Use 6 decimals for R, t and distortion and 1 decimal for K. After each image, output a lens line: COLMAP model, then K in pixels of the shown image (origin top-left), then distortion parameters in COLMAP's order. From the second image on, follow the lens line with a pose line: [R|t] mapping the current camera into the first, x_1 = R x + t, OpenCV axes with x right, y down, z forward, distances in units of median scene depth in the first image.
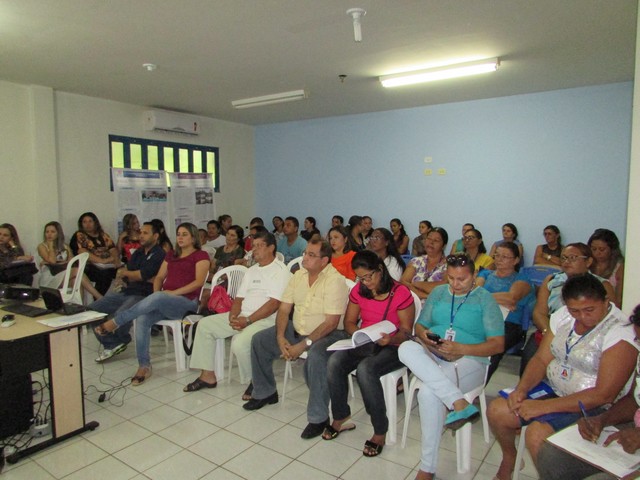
lens RADIAL K [[459.8, 0, 319.5], [0, 459.8, 238.9], [0, 0, 1]] dist [-0.028080, 0.009269]
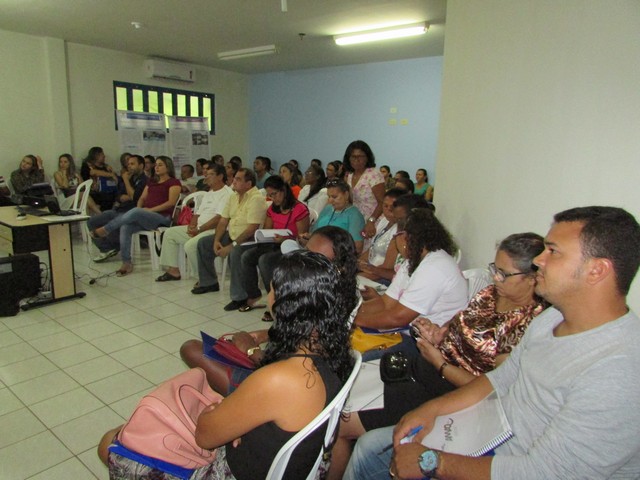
lens RADIAL K [[459.8, 0, 320.6], [0, 459.8, 239.1], [0, 0, 1]] dist [-0.028080, 0.009269]
pose [[0.997254, 0.045267, -0.058613, 0.207771], [-0.038711, 0.993340, 0.108520, 0.035914], [0.063135, -0.105953, 0.992365, -0.223702]]
